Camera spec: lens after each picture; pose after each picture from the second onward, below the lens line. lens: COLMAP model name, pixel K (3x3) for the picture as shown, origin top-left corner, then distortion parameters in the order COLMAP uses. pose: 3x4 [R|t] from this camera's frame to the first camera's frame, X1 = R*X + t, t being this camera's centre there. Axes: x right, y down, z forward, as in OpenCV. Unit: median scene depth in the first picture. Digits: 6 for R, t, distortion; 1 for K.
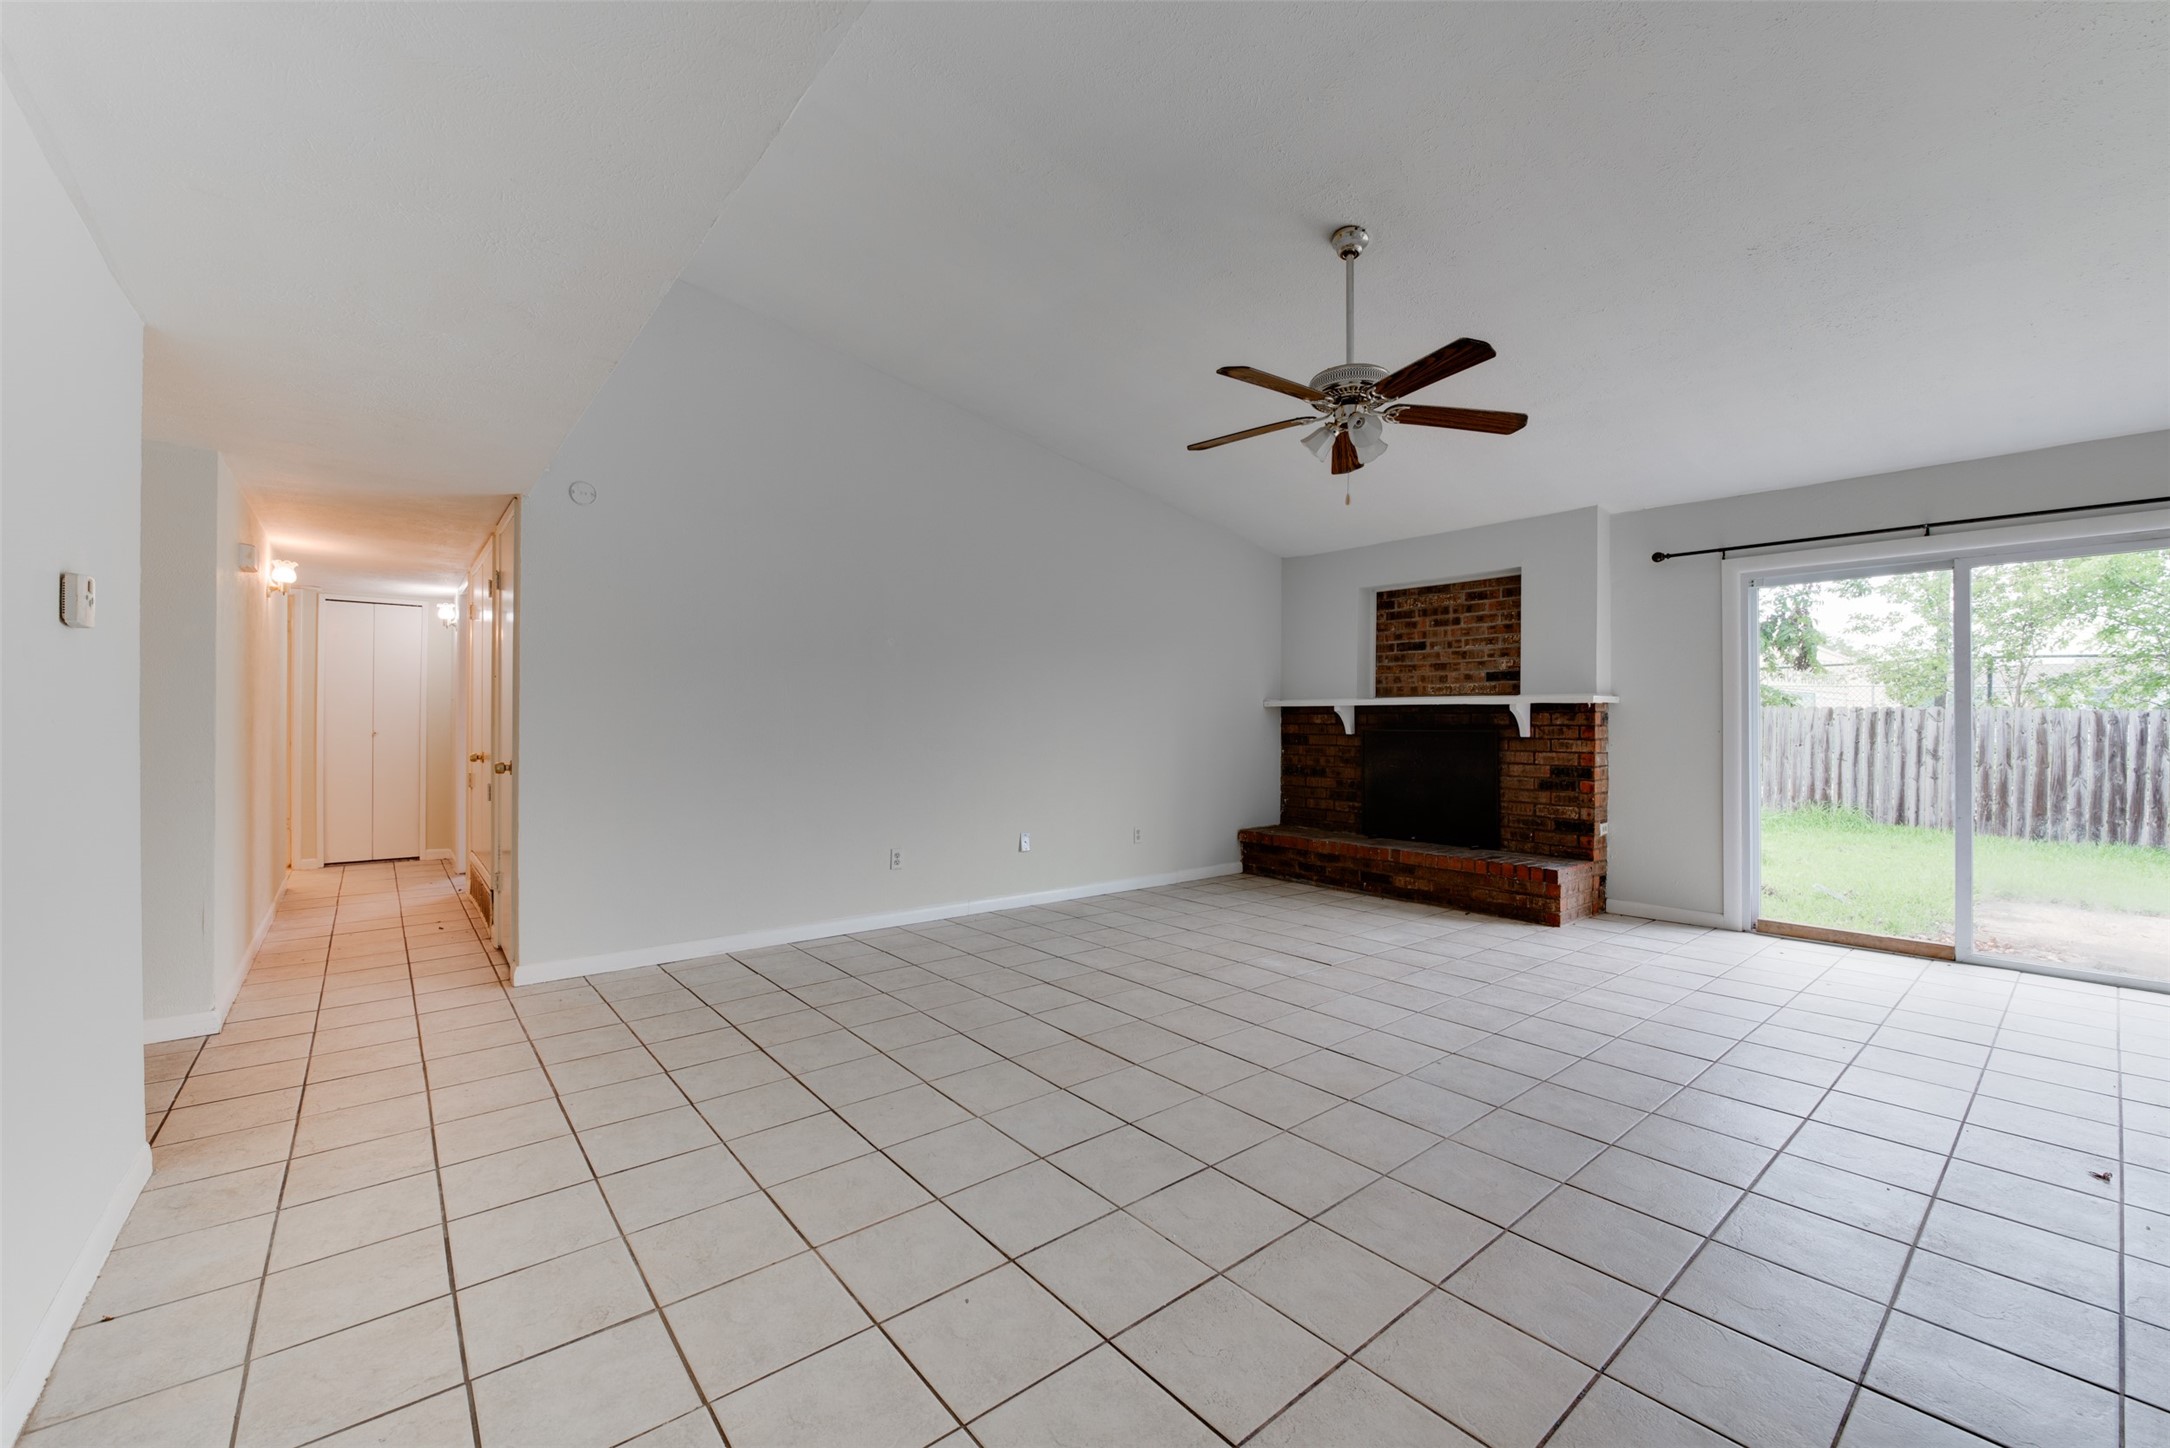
lens RADIAL K [[865.6, 0, 1089.2], [0, 865.6, 722.1], [0, 0, 1]] dist [-0.015497, -0.002207]
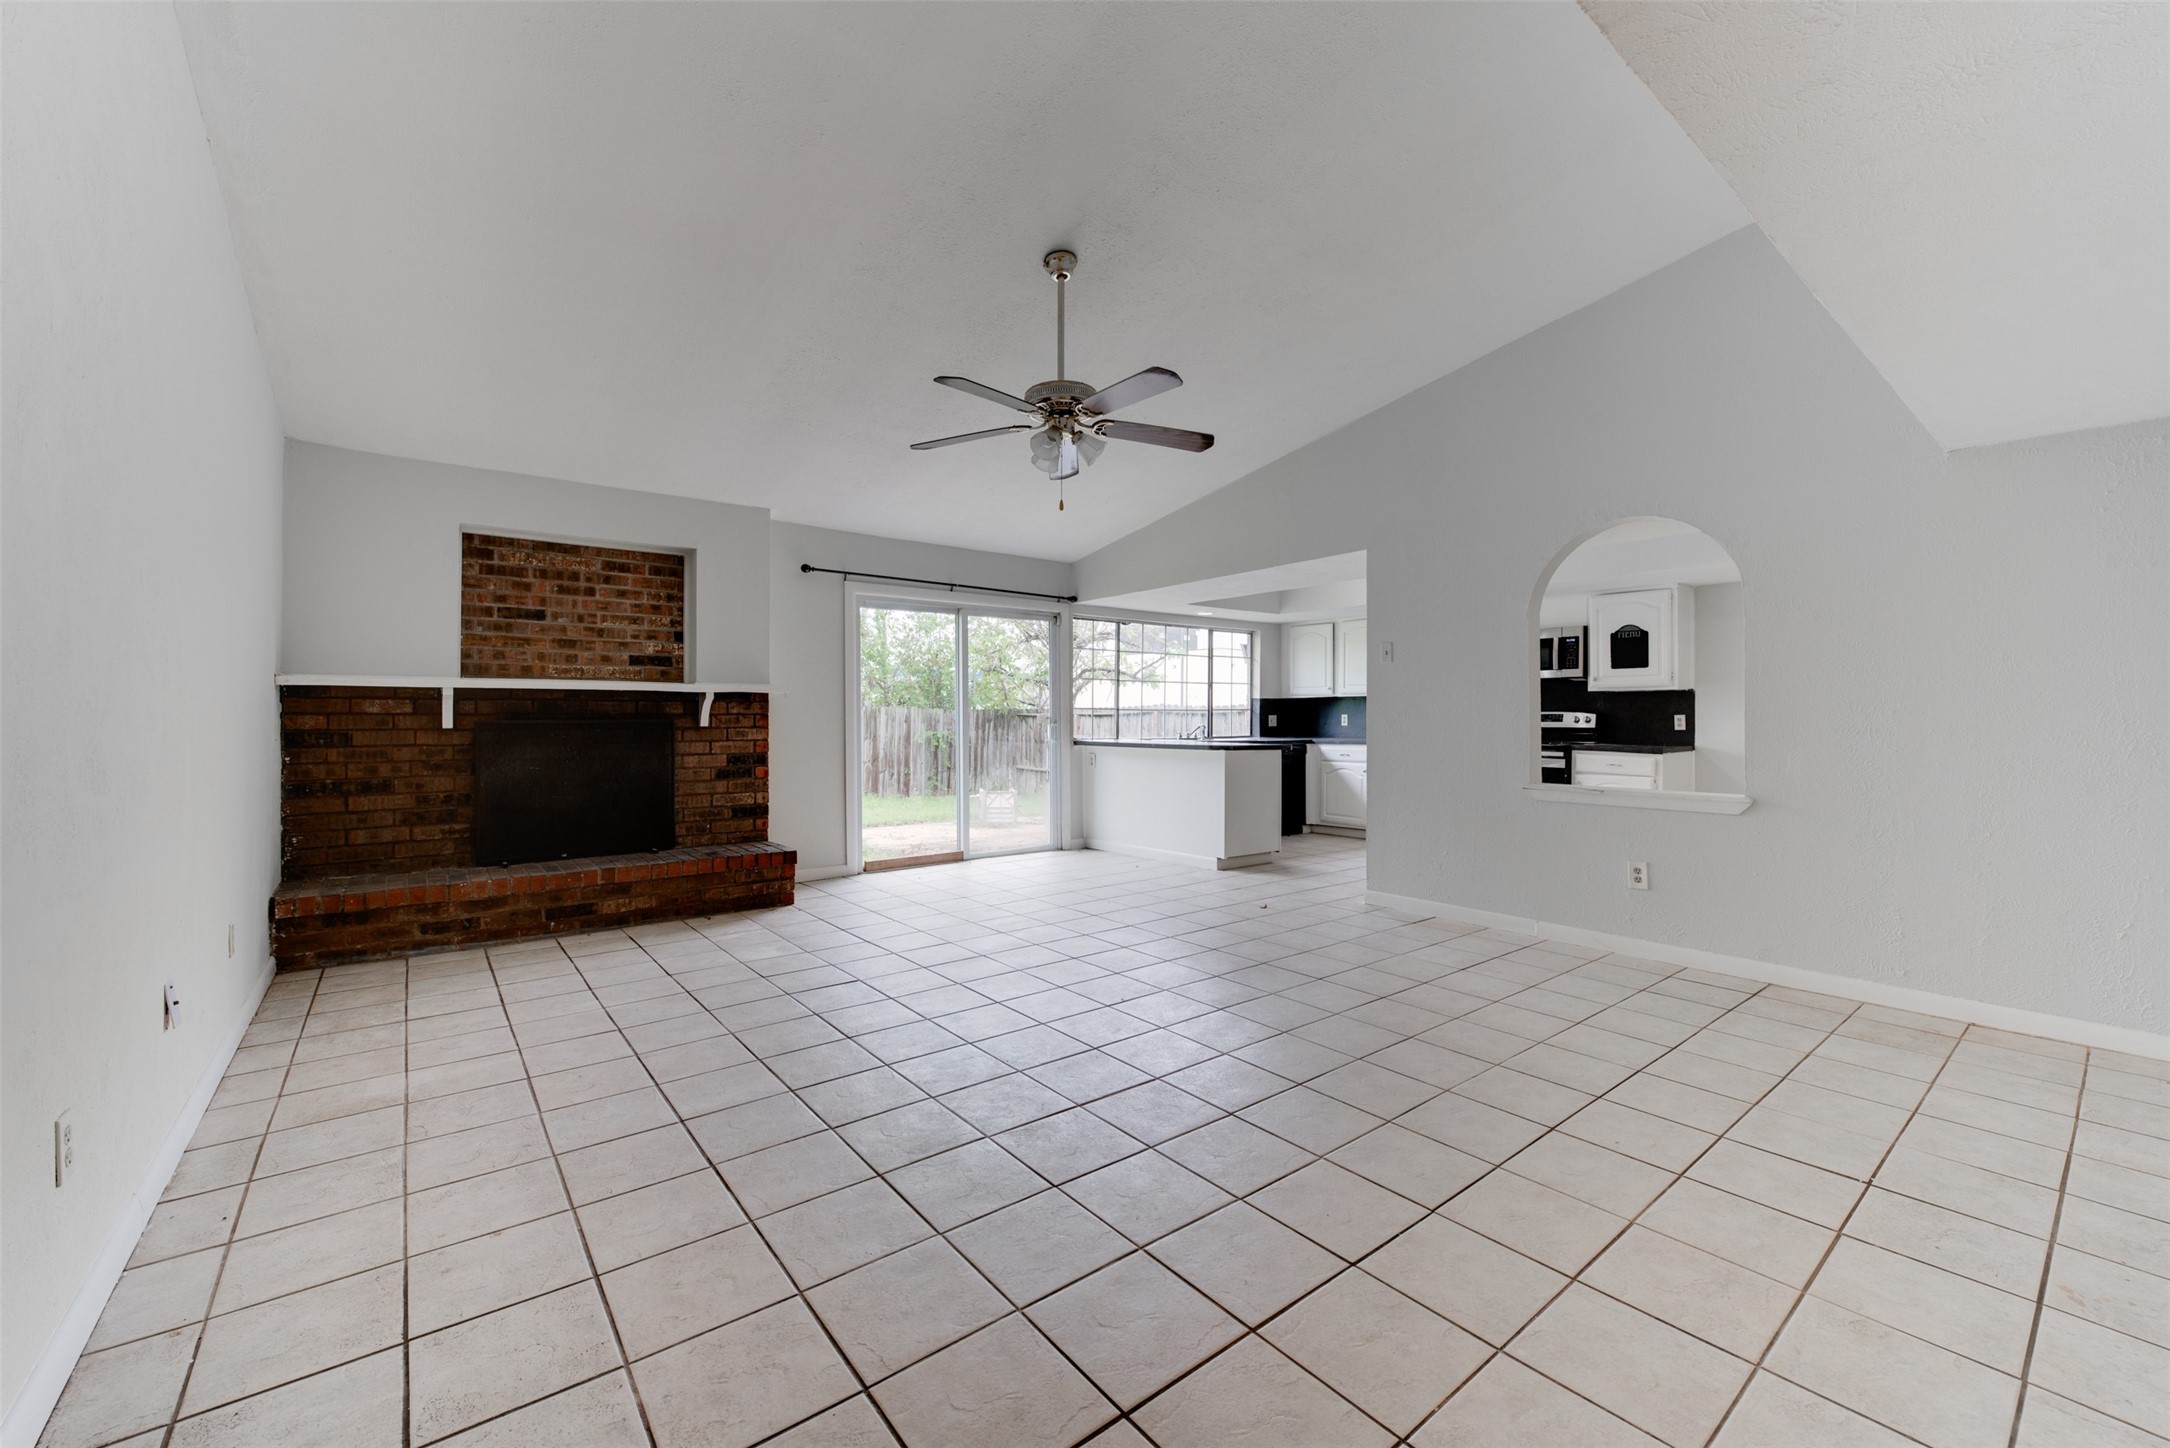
lens RADIAL K [[865.6, 0, 1089.2], [0, 865.6, 722.1], [0, 0, 1]] dist [-0.015497, -0.002207]
pose [[0.022959, -0.013177, 0.999650, -0.411661], [-0.000858, 0.999913, 0.013200, -0.000656], [-0.999736, -0.001161, 0.022946, 0.495097]]
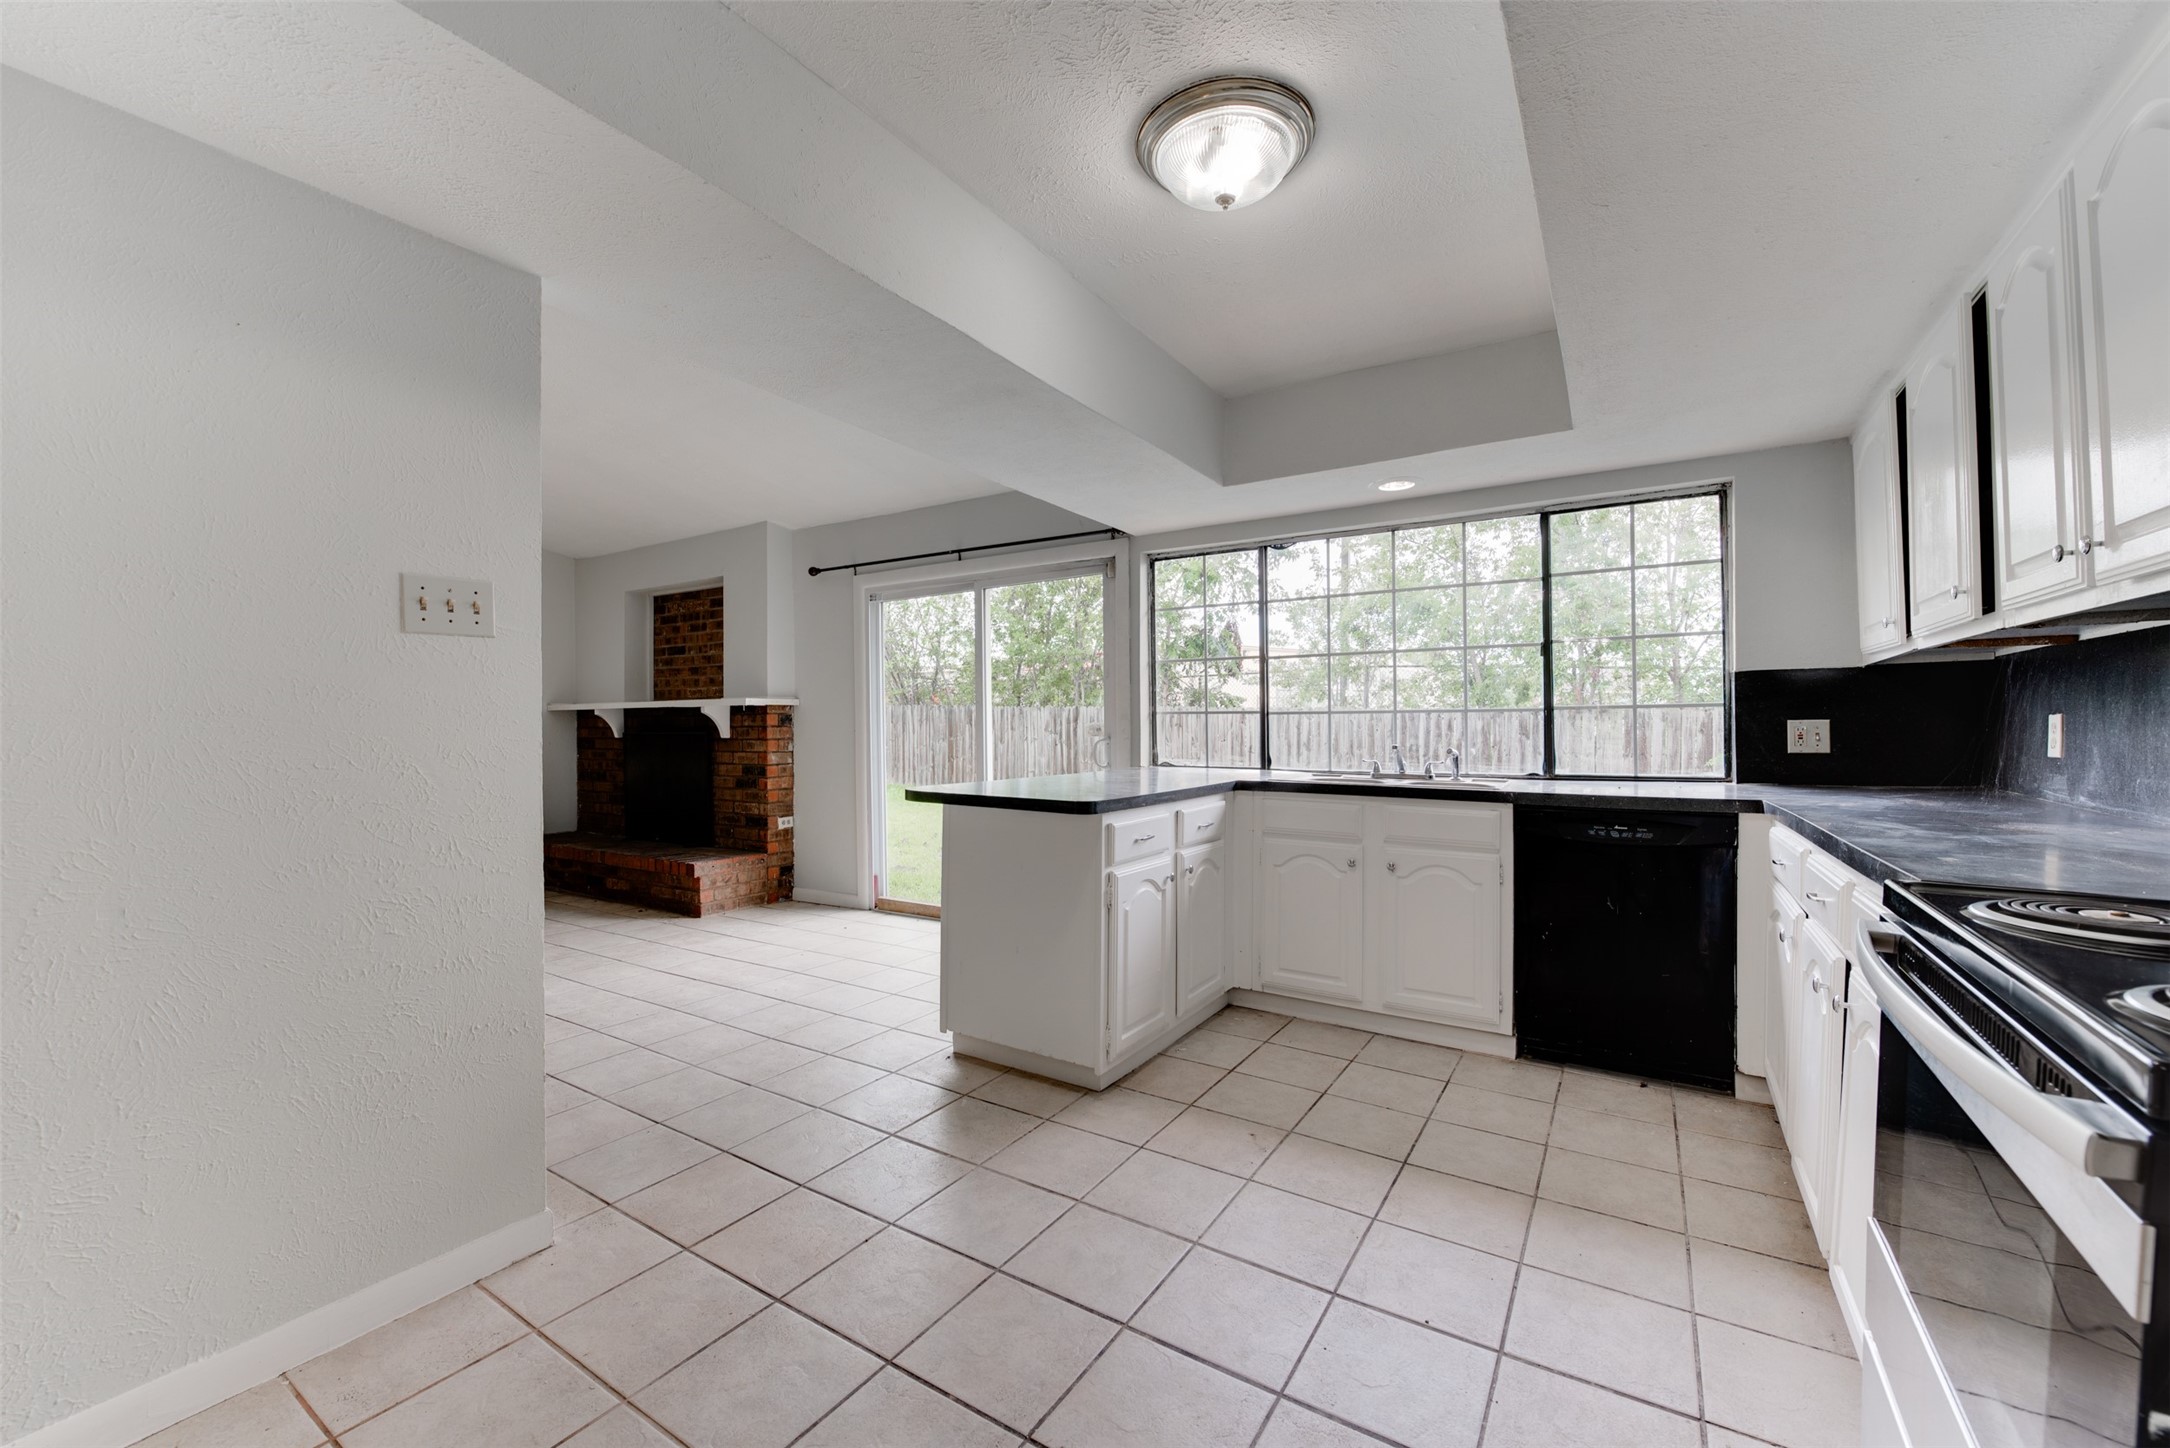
lens RADIAL K [[865.6, 0, 1089.2], [0, 865.6, 722.1], [0, 0, 1]] dist [-0.015497, -0.002207]
pose [[0.950211, -0.009844, 0.311453, 0.545093], [0.011090, 0.999936, -0.002229, 0.004653], [-0.311411, 0.005572, 0.950259, -0.125122]]
